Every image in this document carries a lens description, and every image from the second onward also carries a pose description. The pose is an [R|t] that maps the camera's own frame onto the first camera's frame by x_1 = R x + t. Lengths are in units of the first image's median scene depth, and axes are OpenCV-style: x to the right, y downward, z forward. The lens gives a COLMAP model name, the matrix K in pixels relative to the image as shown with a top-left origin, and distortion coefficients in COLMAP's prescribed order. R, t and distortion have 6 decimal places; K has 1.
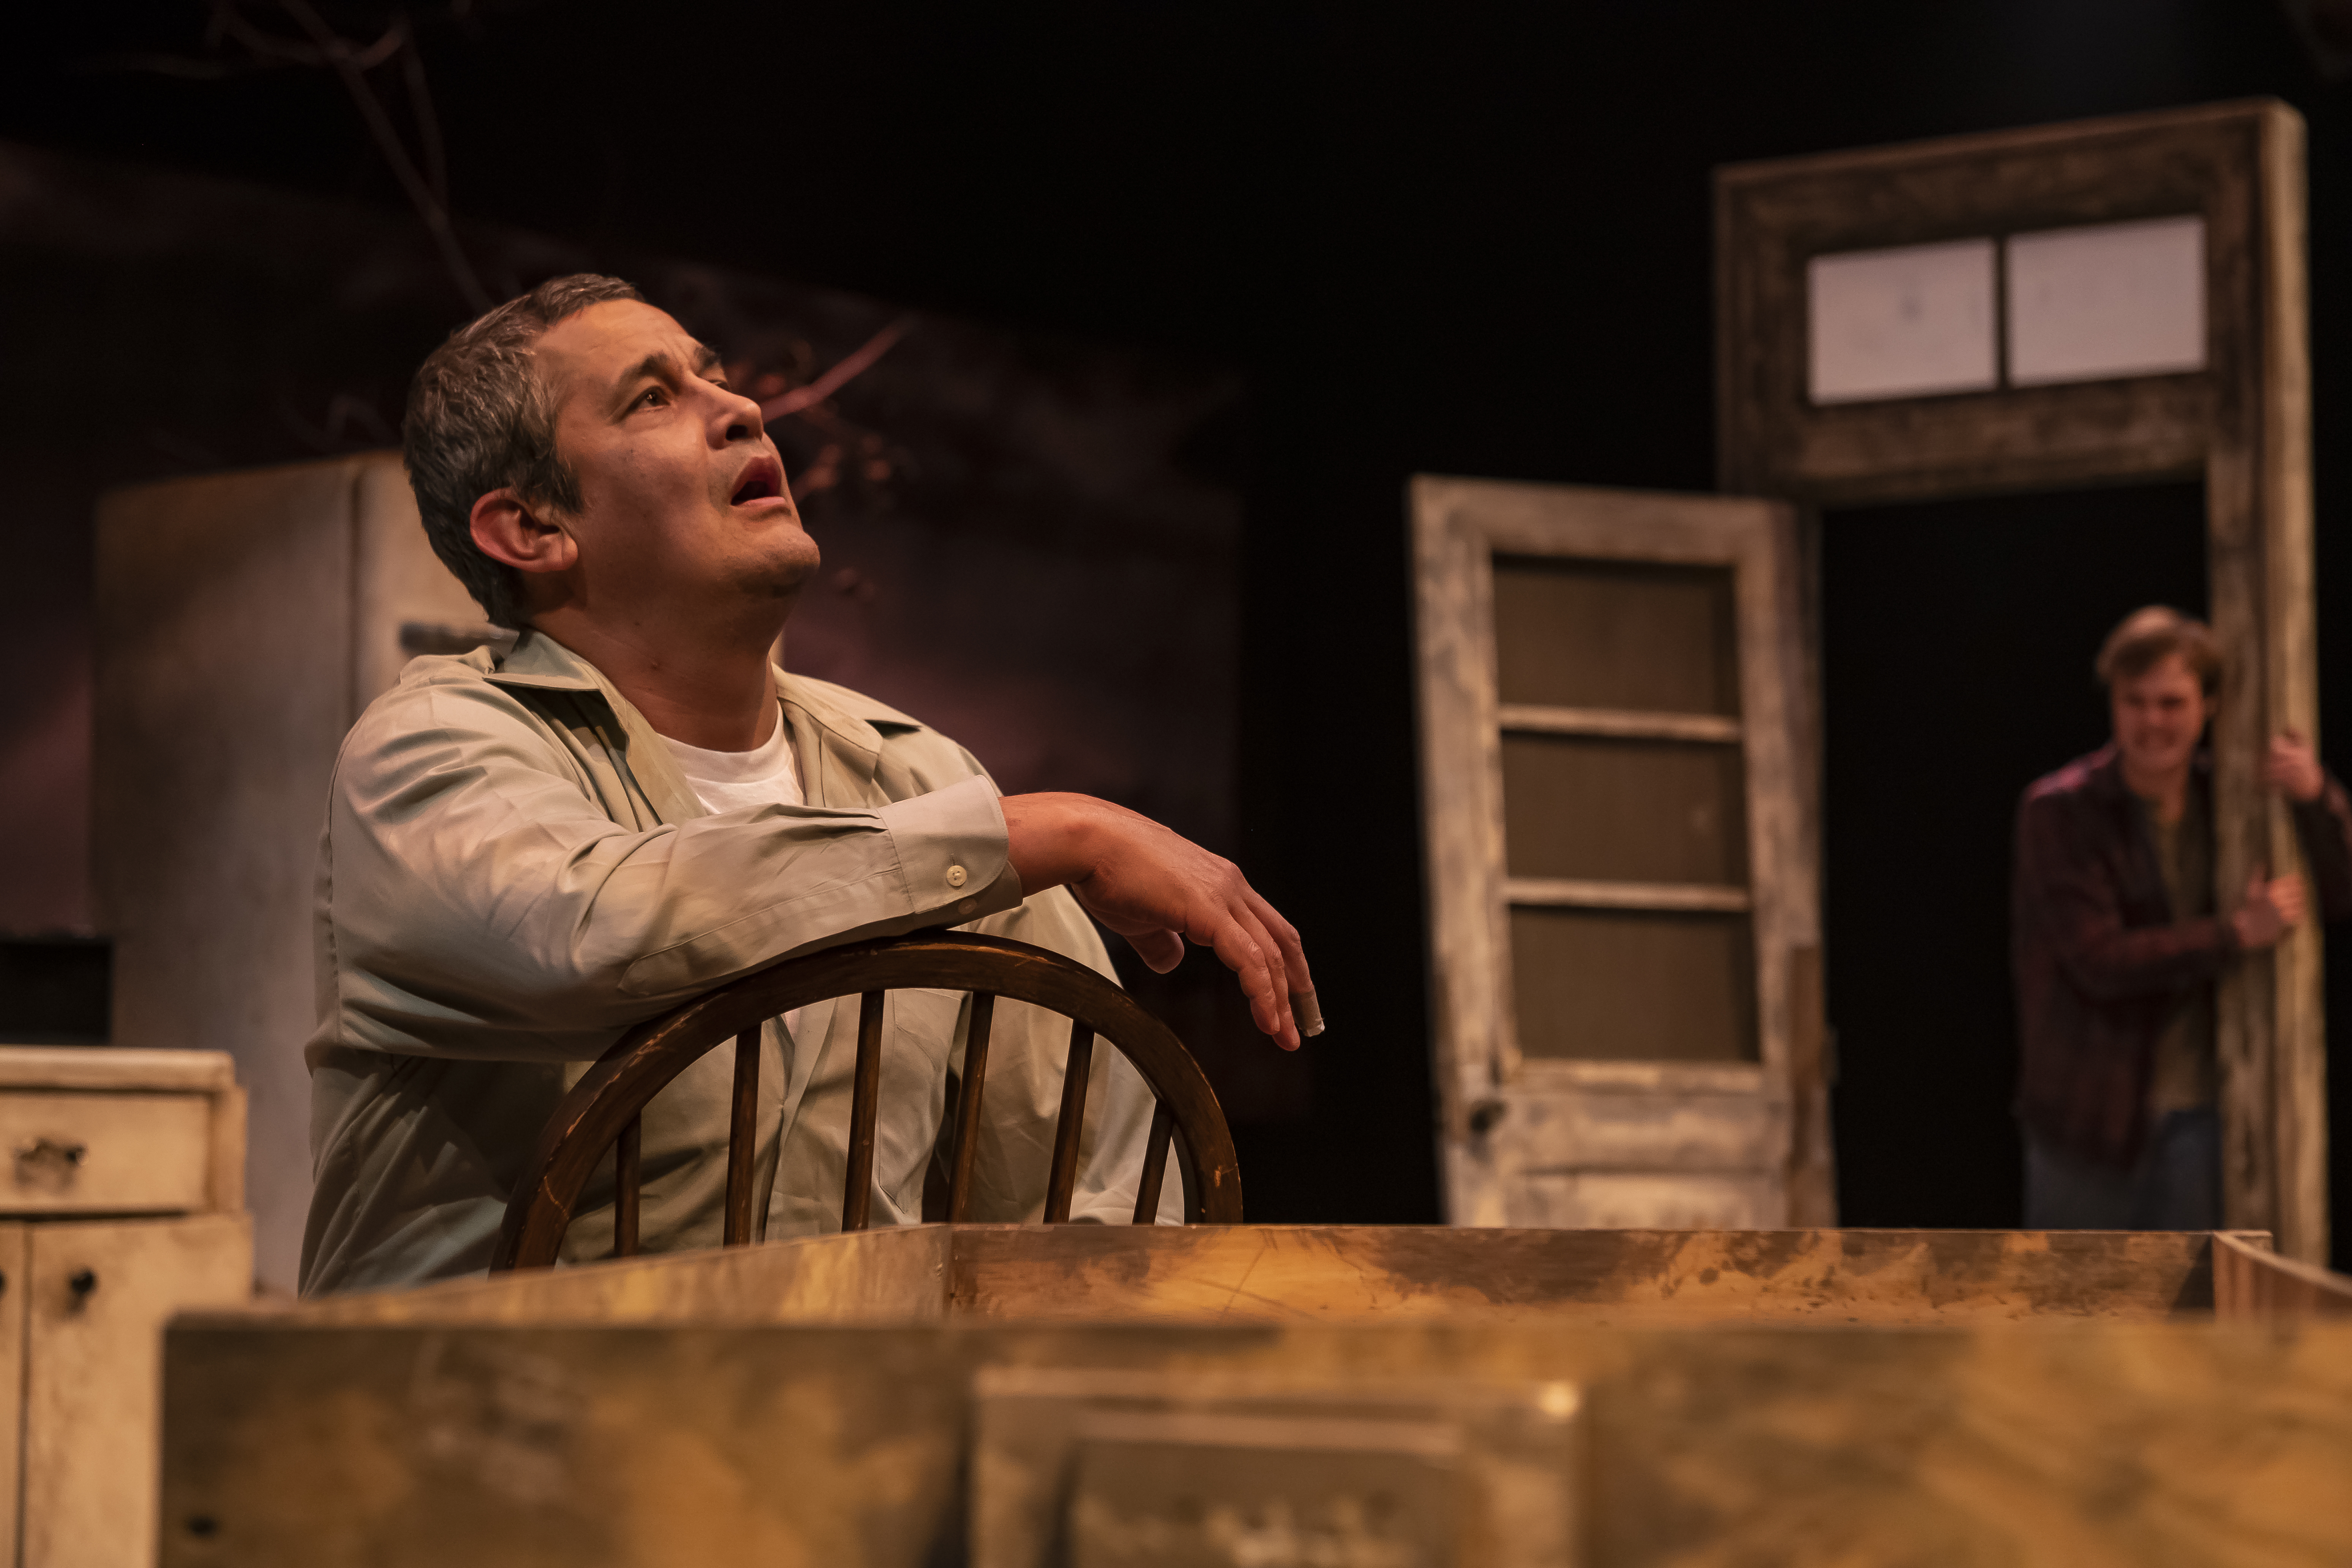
lens RADIAL K [[4325.8, 0, 1180.8], [0, 4325.8, 796.3], [0, 0, 1]] dist [0.043109, 0.000000]
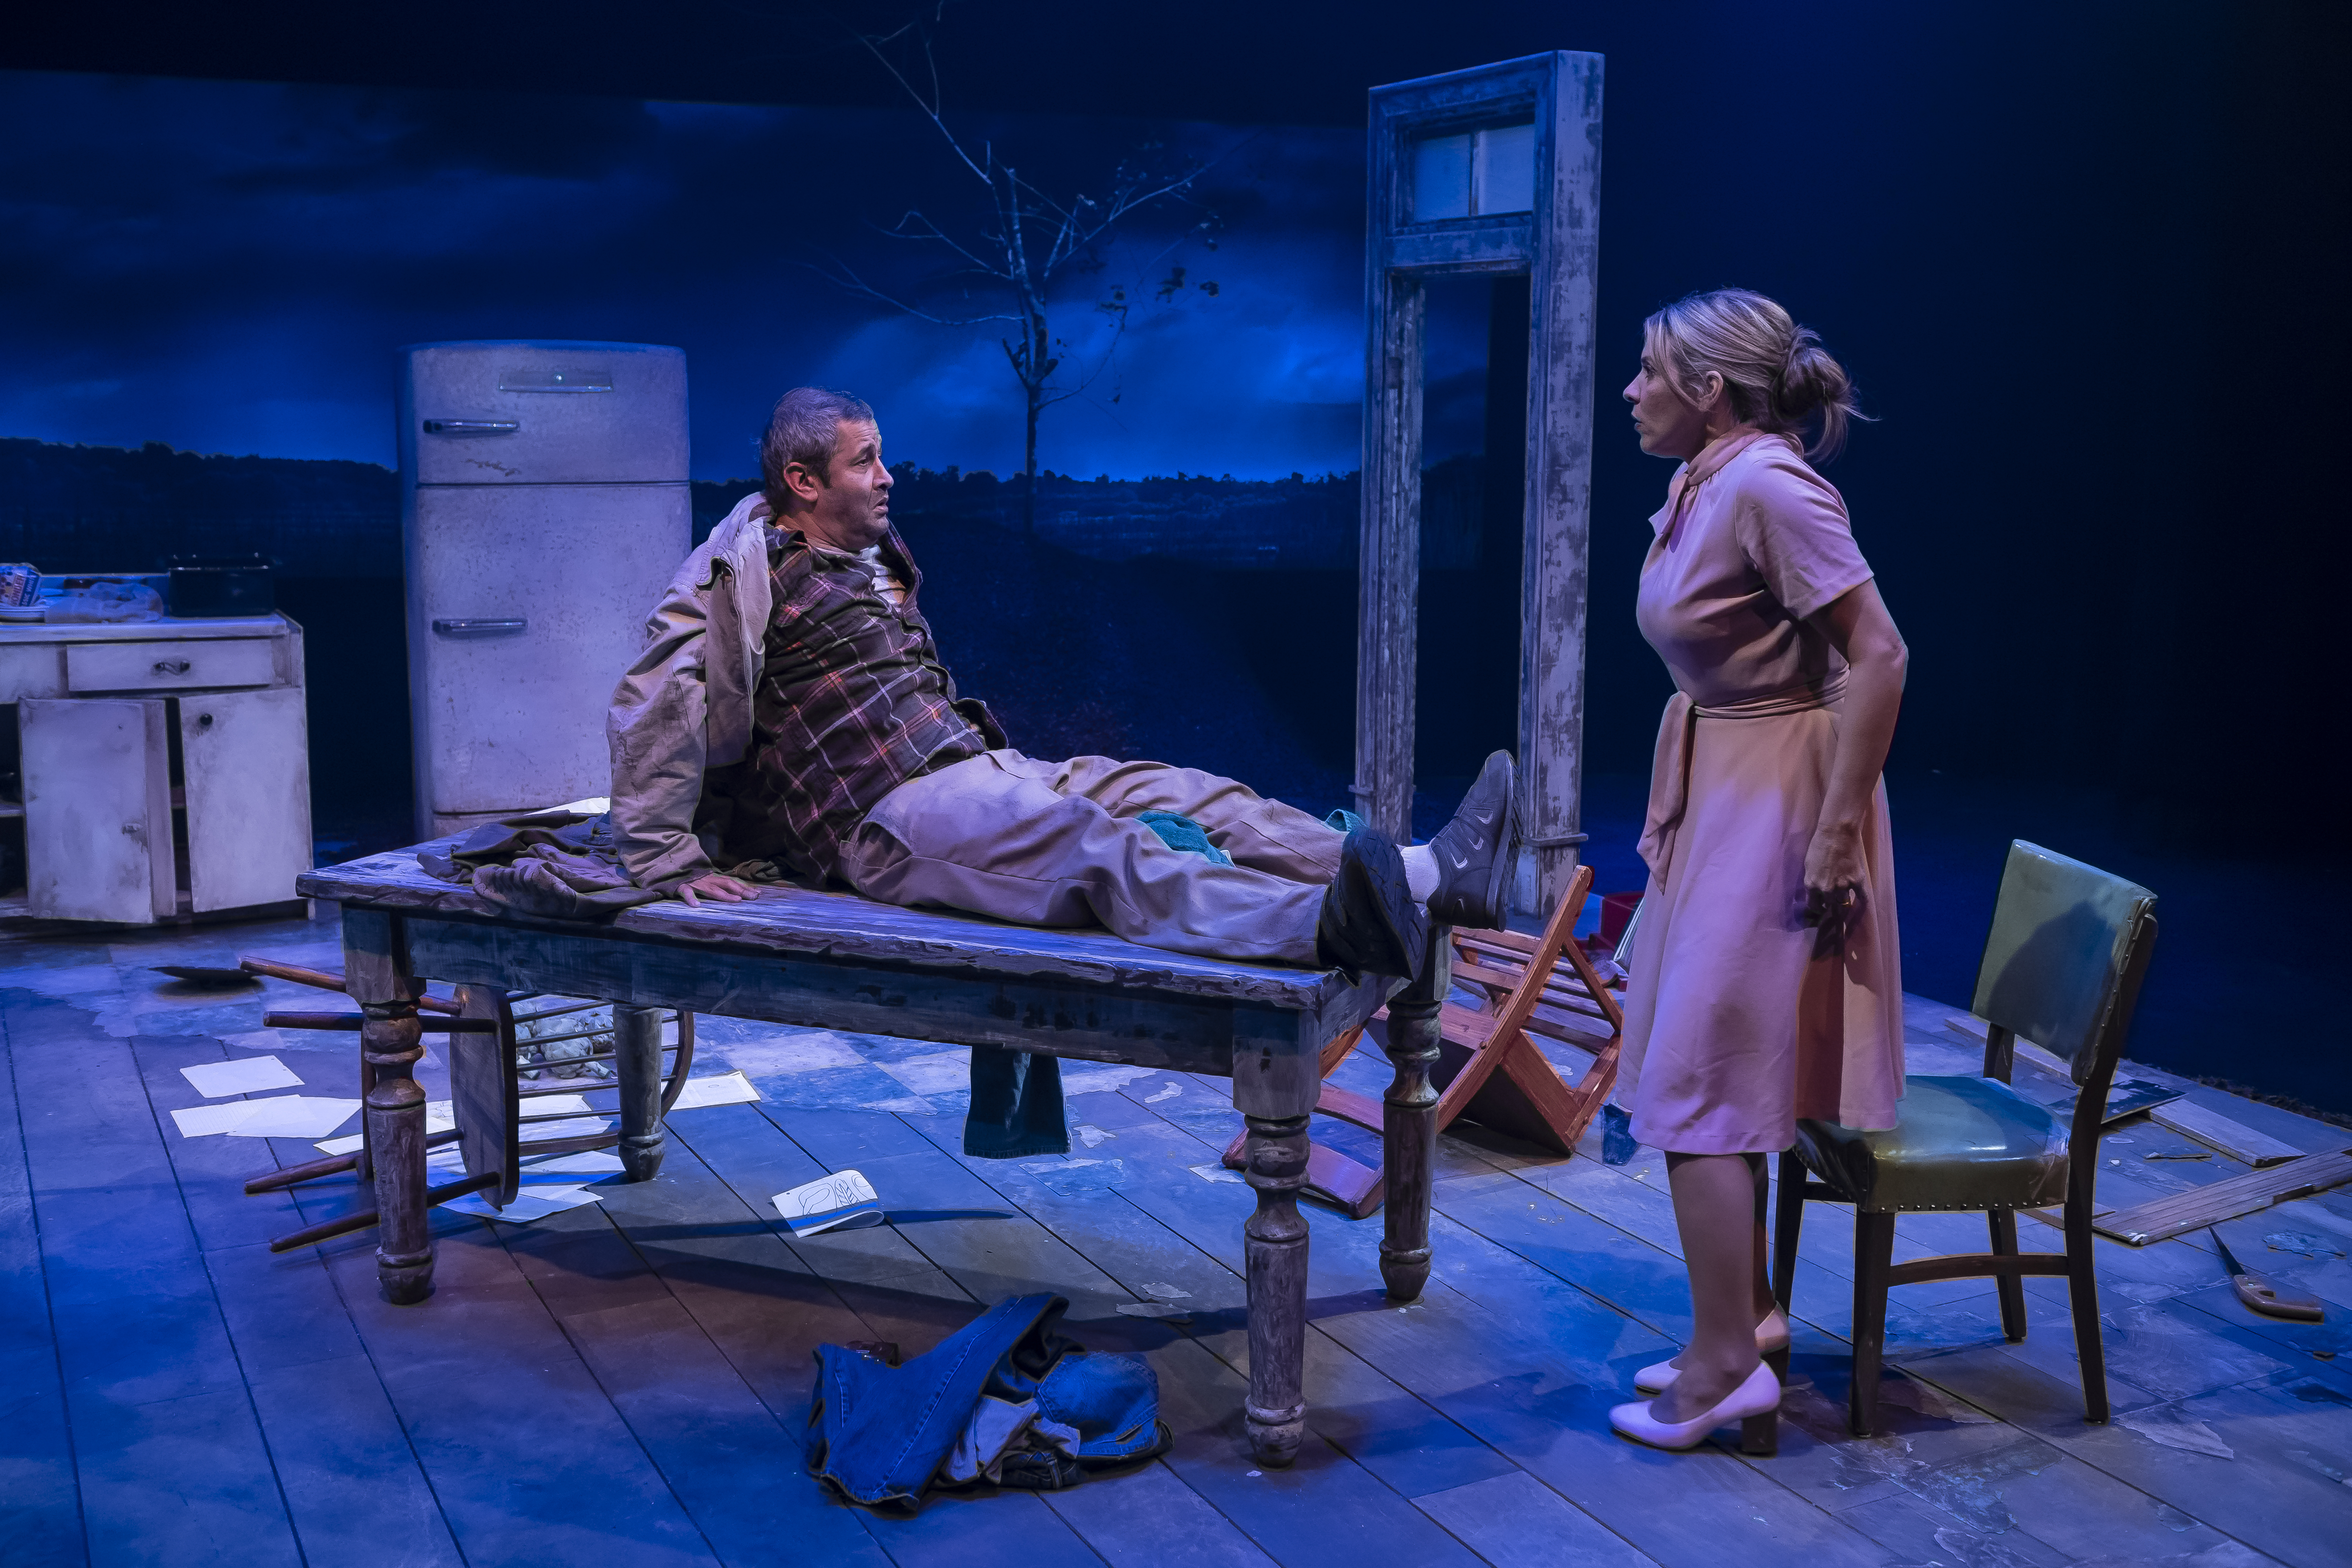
lens RADIAL K [[2371.6, 0, 1164.4], [0, 2371.6, 789.2], [0, 0, 1]] dist [-0.004378, 0.000000]
pose [[0.857523, 0.094100, -0.505767, 0.592367], [0.027124, 0.973491, 0.227110, -0.091680], [0.513731, -0.208470, 0.832239, 0.100831]]
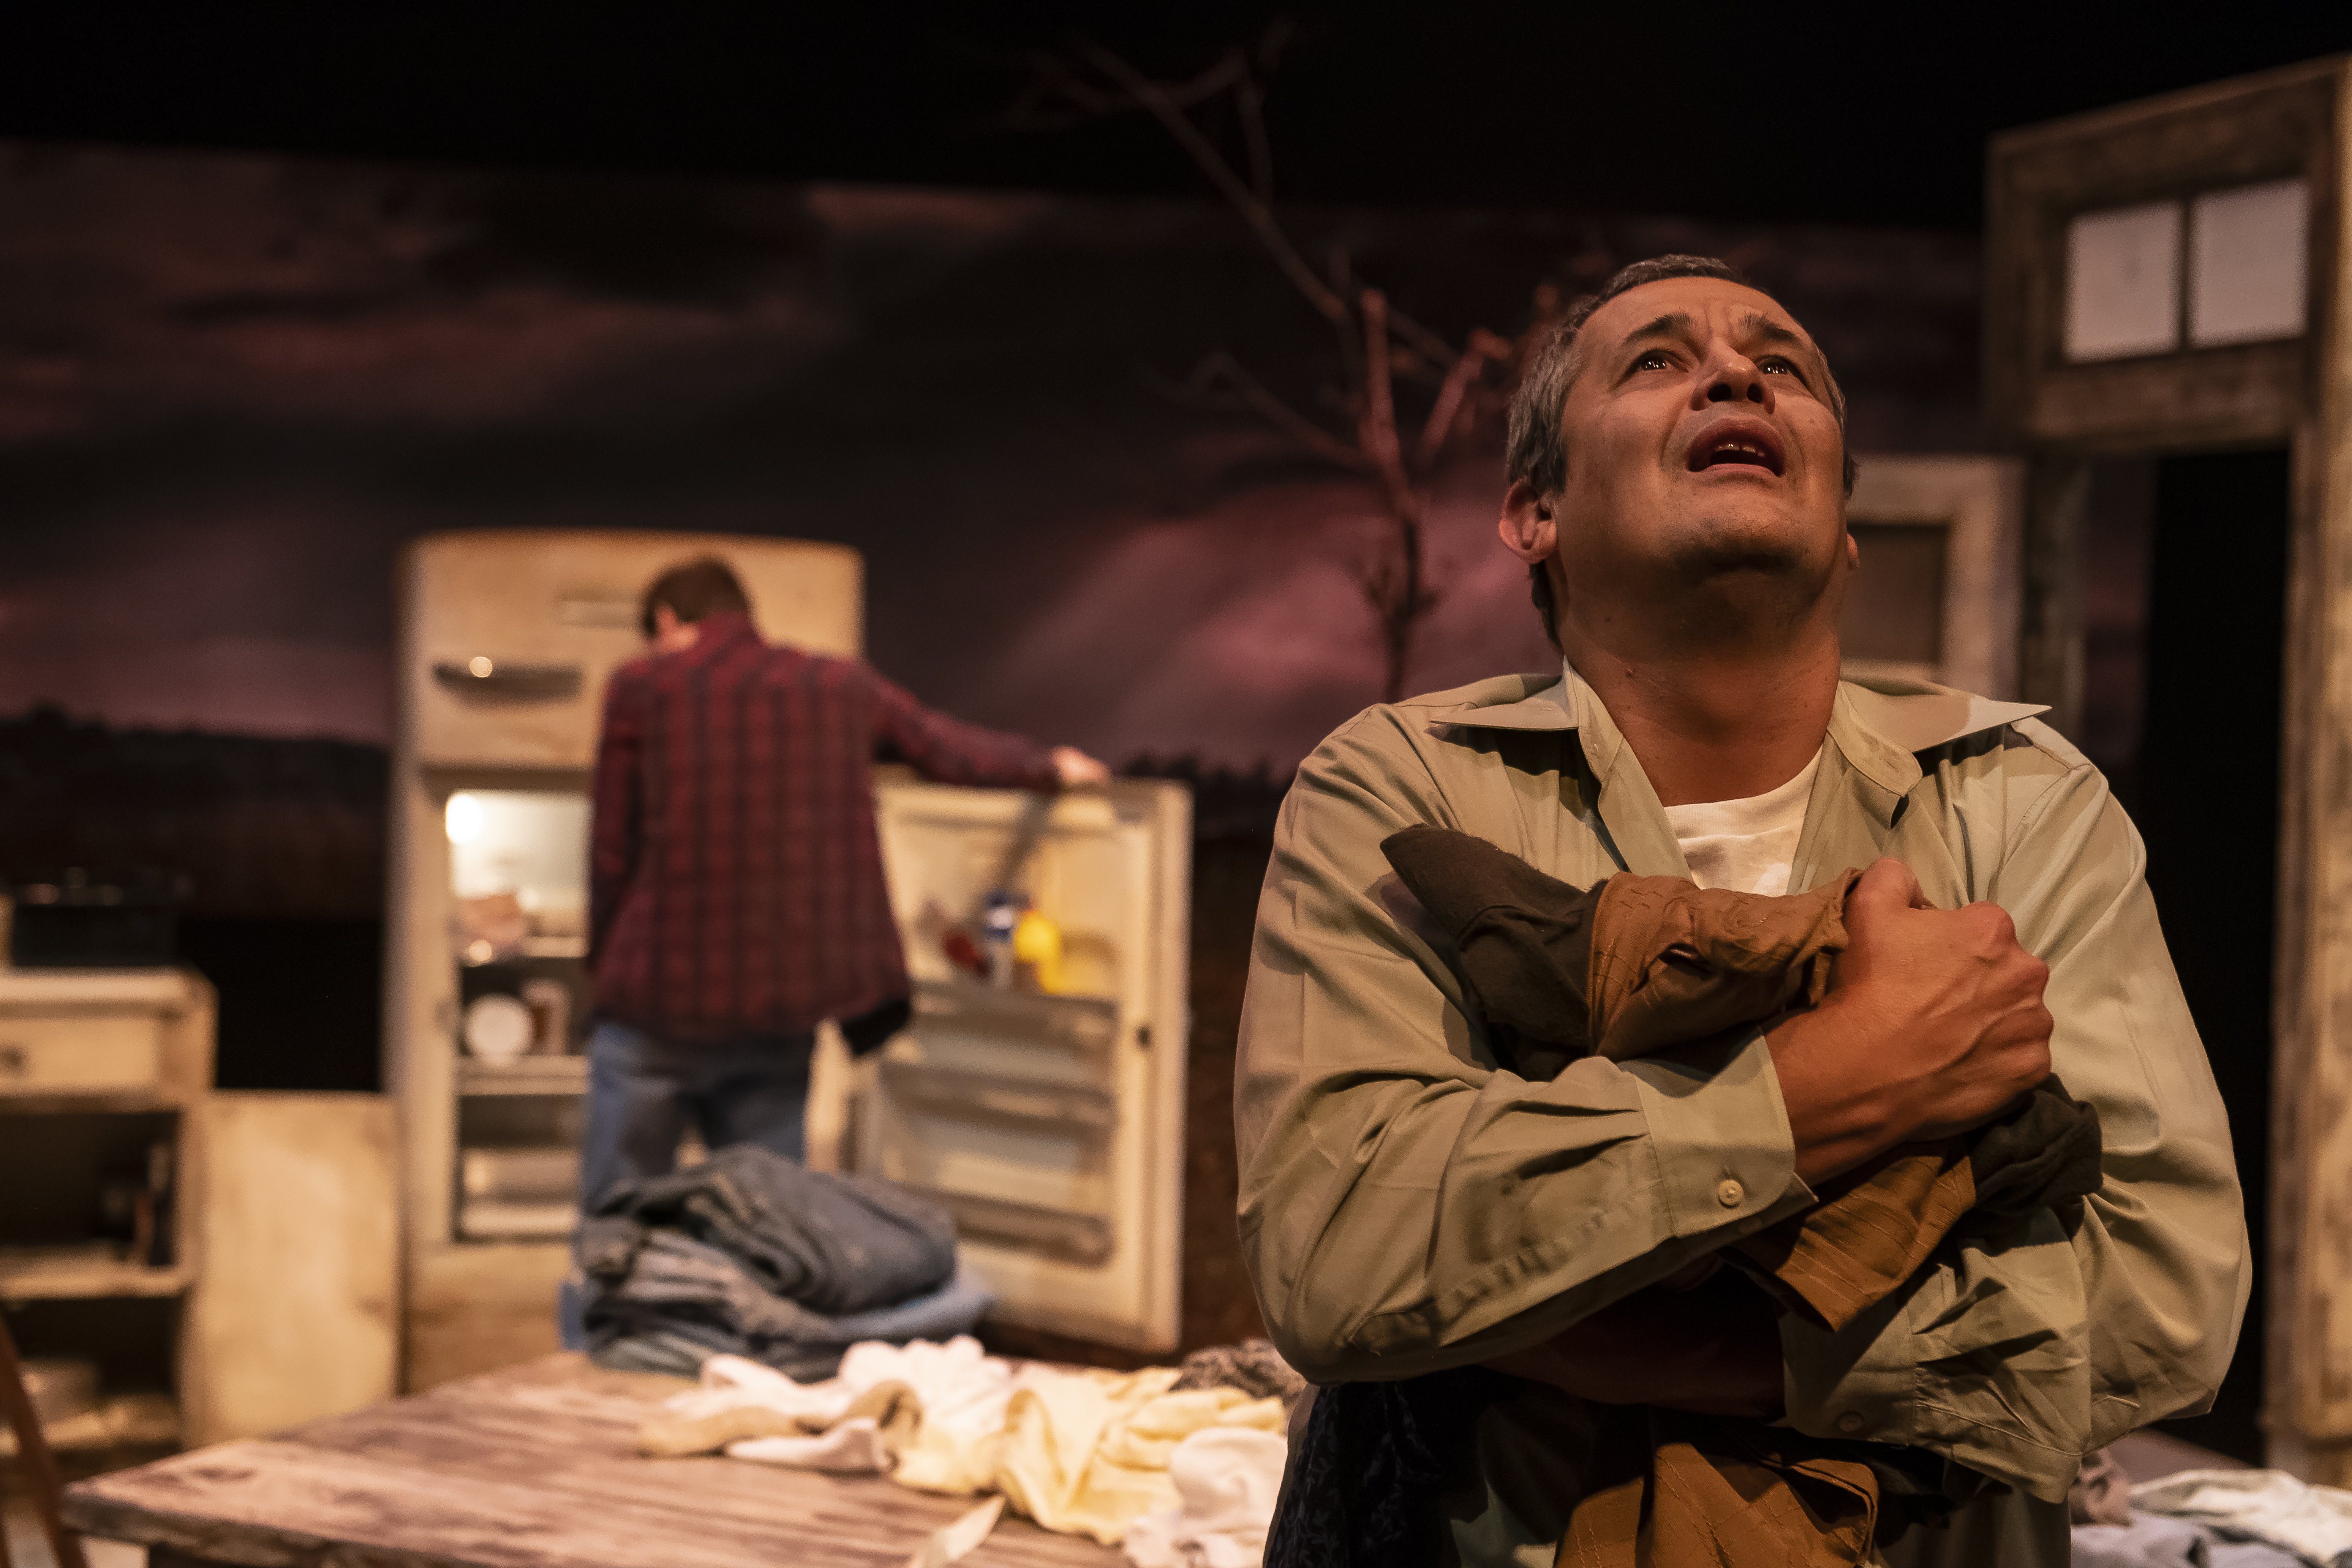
lens RADIAL K [[3410.8, 0, 1176.1], [0, 3410.8, 784.3], [0, 0, 1]] dist [0.042151, 0.000000]
pose [[0.800121, 0.041142, -0.598426, 0.493007], [0.018724, 0.995446, 0.093473, -0.073041], [0.599546, -0.085995, 0.795707, 0.210618]]
